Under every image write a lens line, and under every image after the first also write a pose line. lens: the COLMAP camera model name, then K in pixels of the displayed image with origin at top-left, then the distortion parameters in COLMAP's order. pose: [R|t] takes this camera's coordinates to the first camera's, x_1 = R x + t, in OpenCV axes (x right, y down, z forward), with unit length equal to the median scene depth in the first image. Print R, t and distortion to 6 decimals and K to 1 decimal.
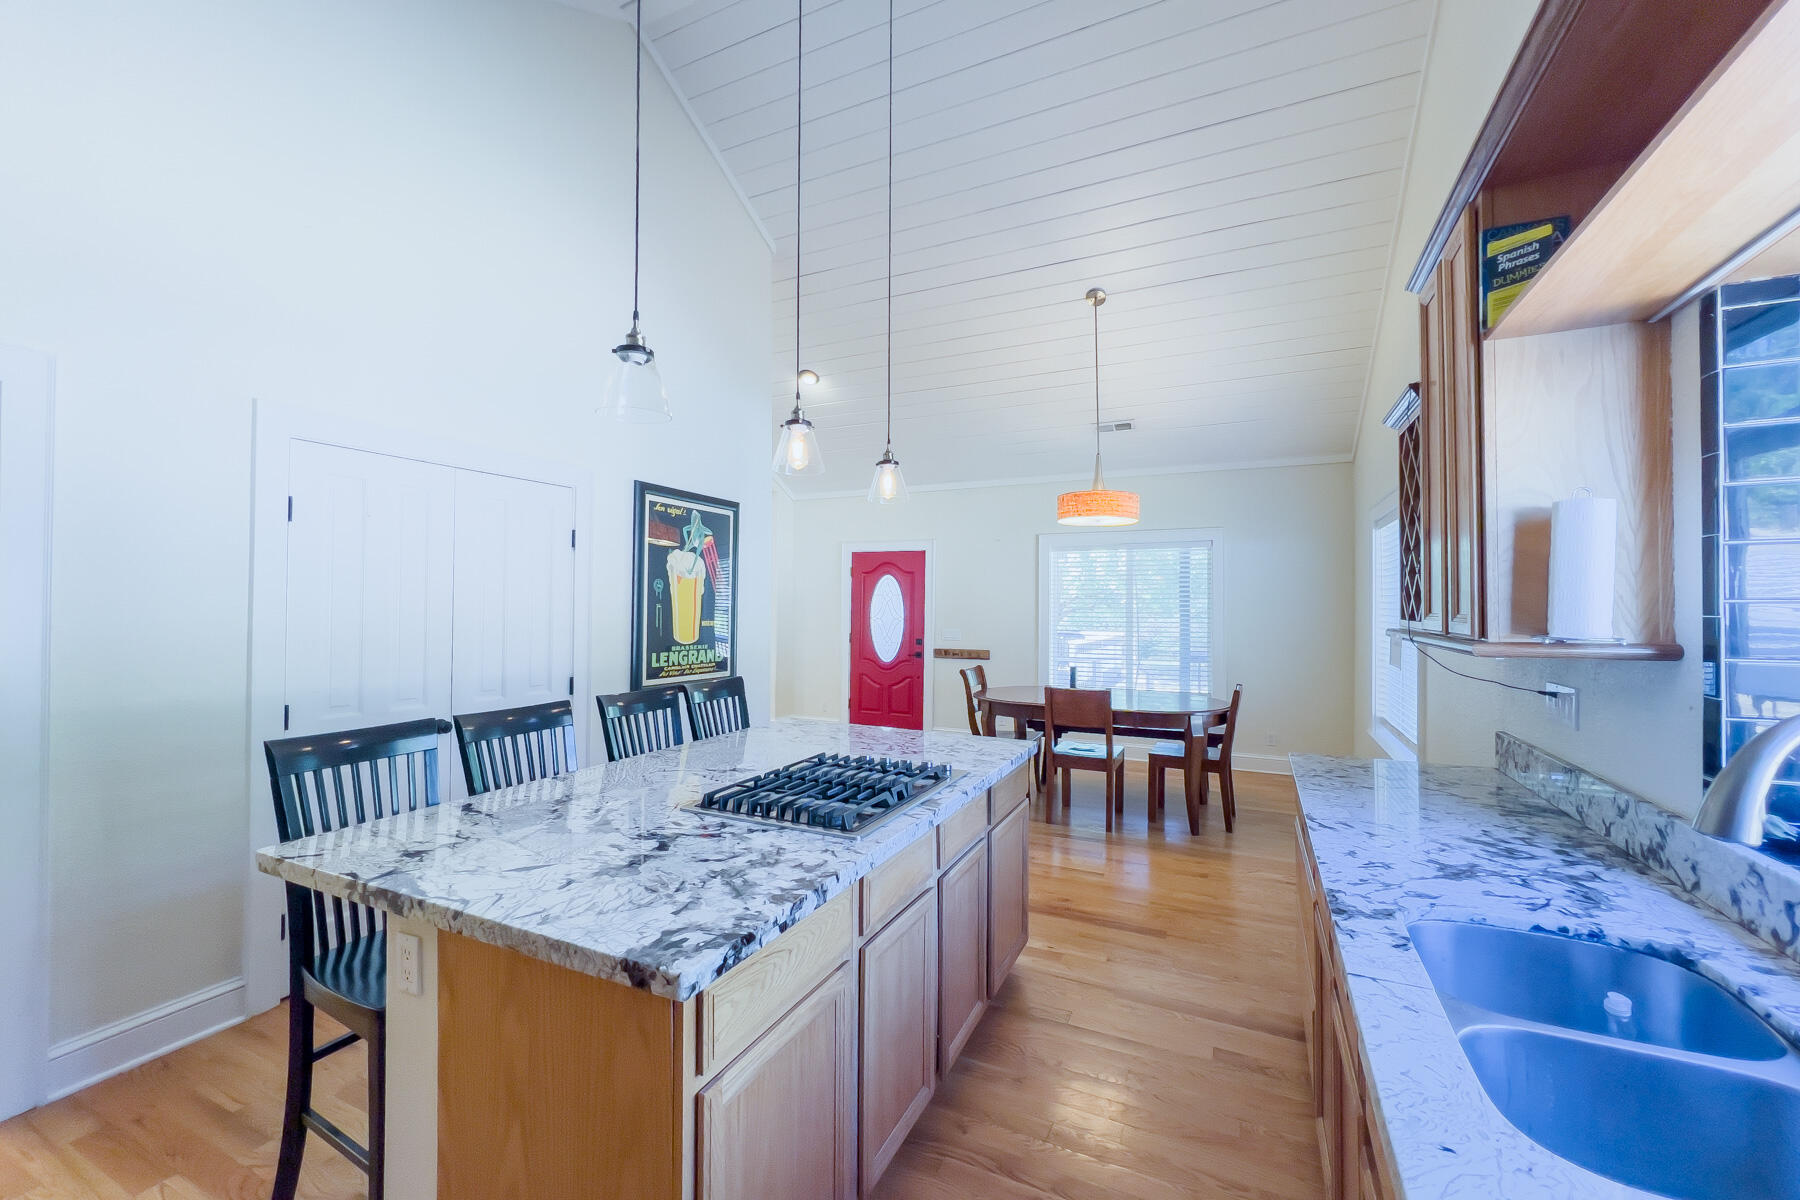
lens RADIAL K [[721.0, 0, 900.0], [0, 721.0, 600.0], [0, 0, 1]] dist [-0.000113, -0.000449]
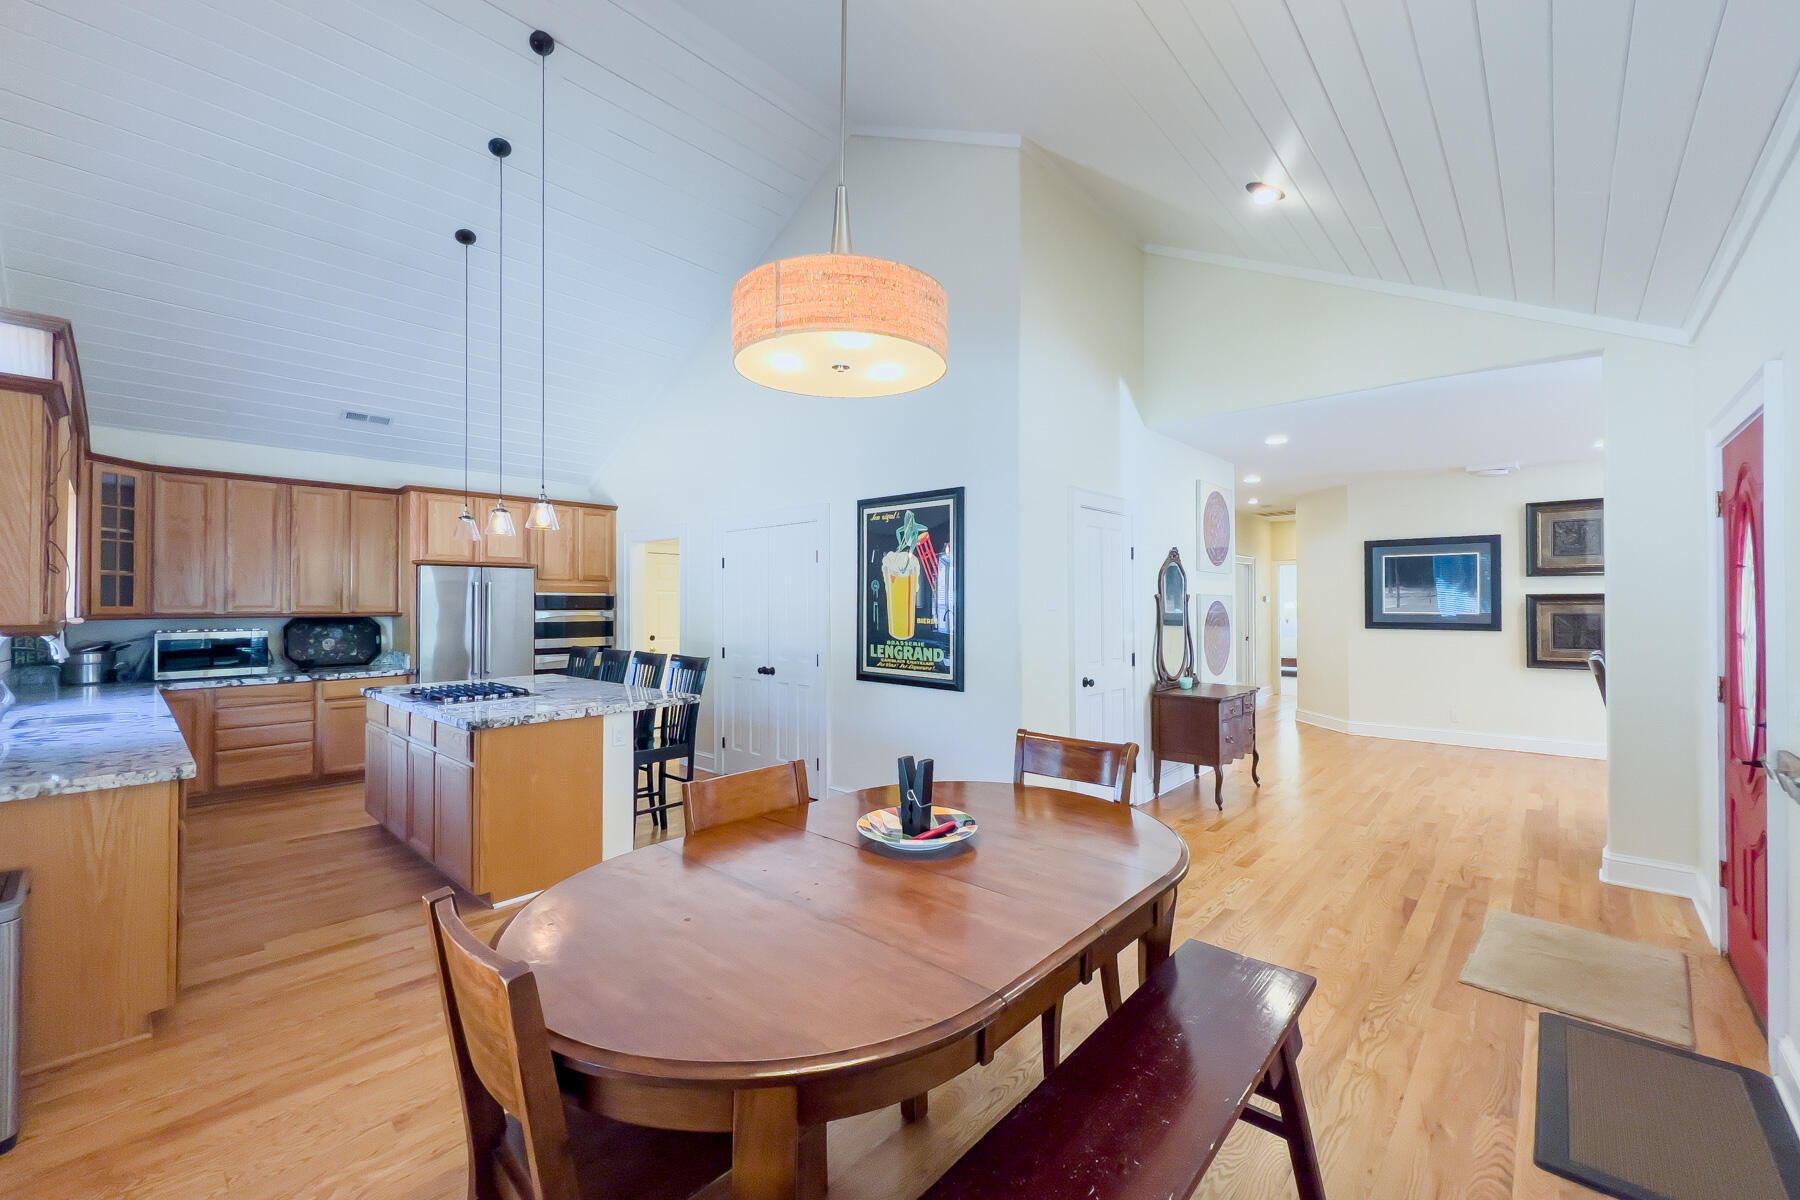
lens RADIAL K [[721.0, 0, 900.0], [0, 721.0, 600.0], [0, 0, 1]] dist [-0.000113, -0.000449]
pose [[-0.284344, -0.009859, -0.958671, 0.753483], [0.008509, 0.999882, -0.012807, 0.017388], [0.958684, -0.011799, -0.284227, 1.370836]]
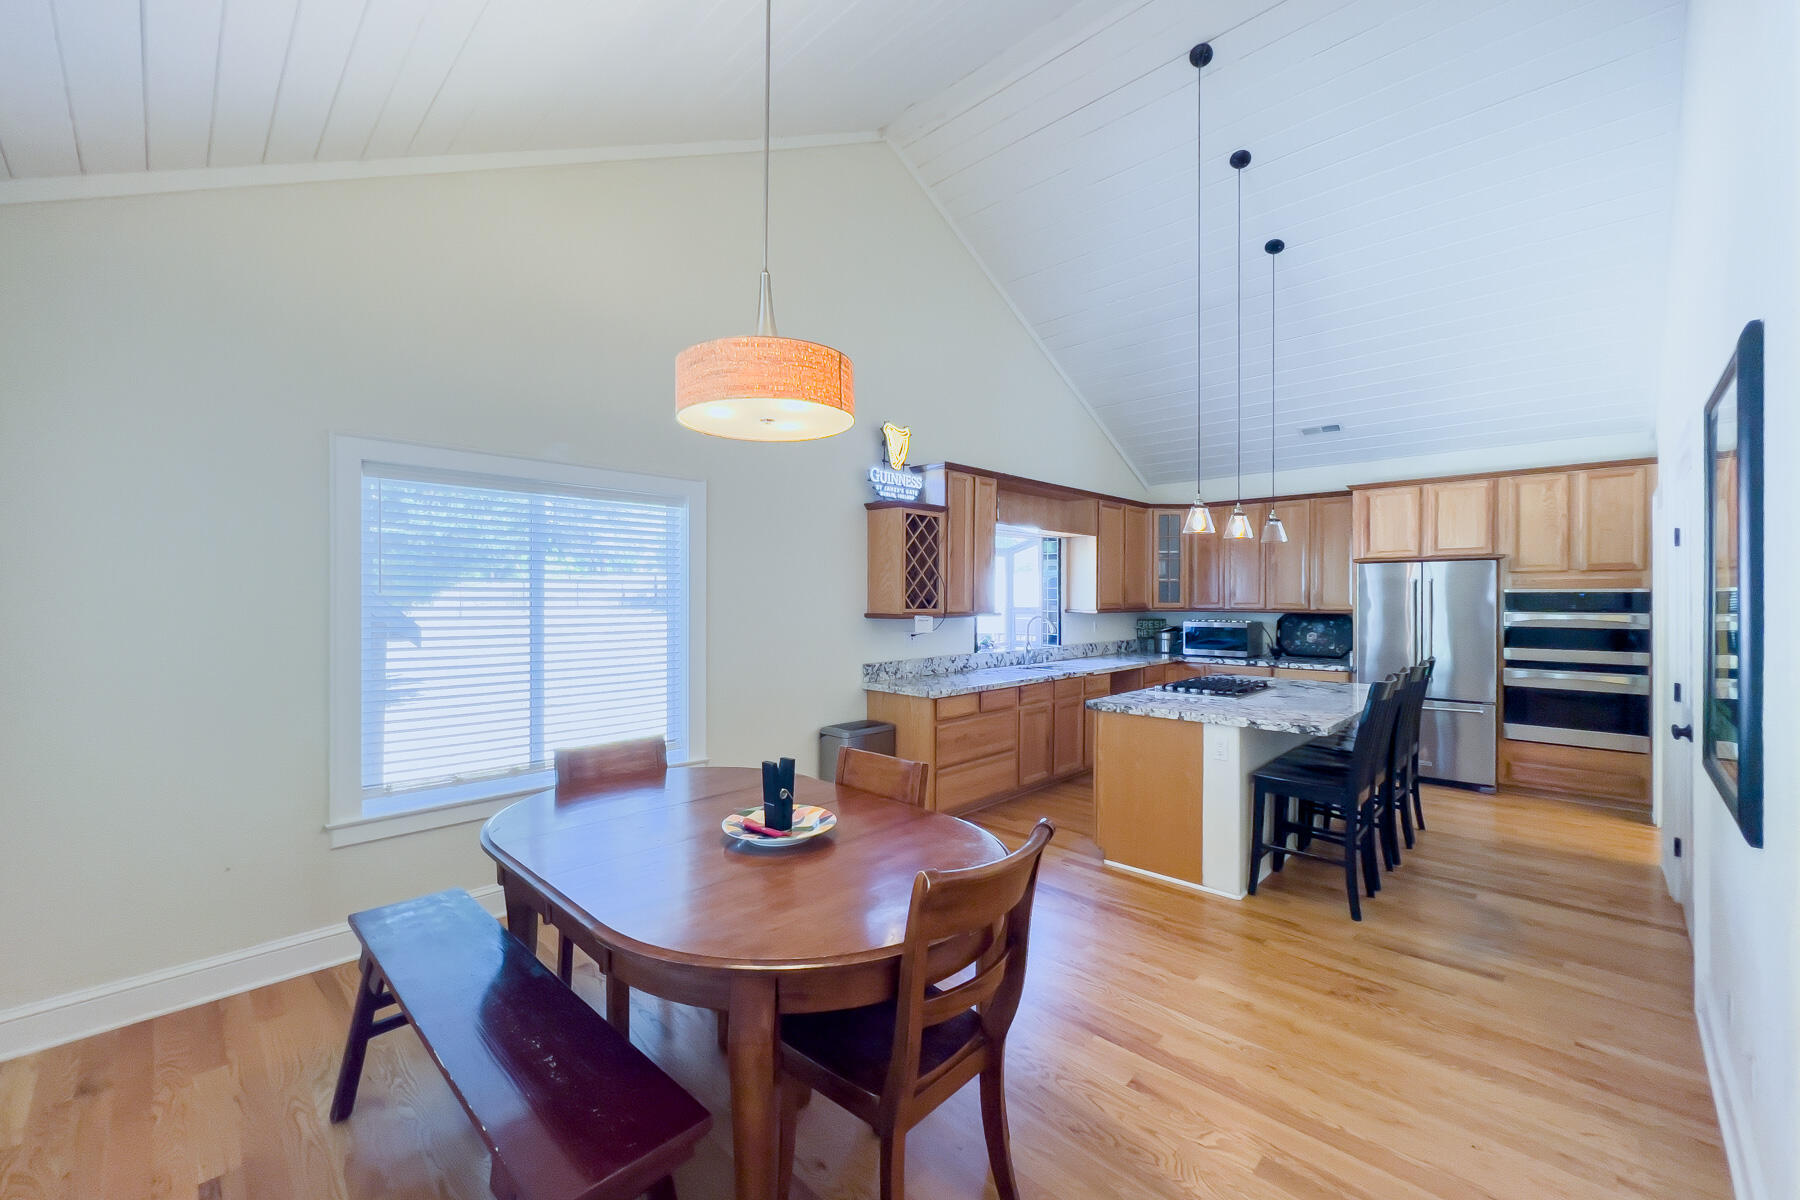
lens RADIAL K [[721.0, 0, 900.0], [0, 721.0, 600.0], [0, 0, 1]] dist [-0.000113, -0.000449]
pose [[-0.948700, -0.007446, 0.316090, 0.166068], [-0.008154, 0.999966, -0.000918, 0.004912], [-0.316072, -0.003449, -0.948729, 1.647648]]
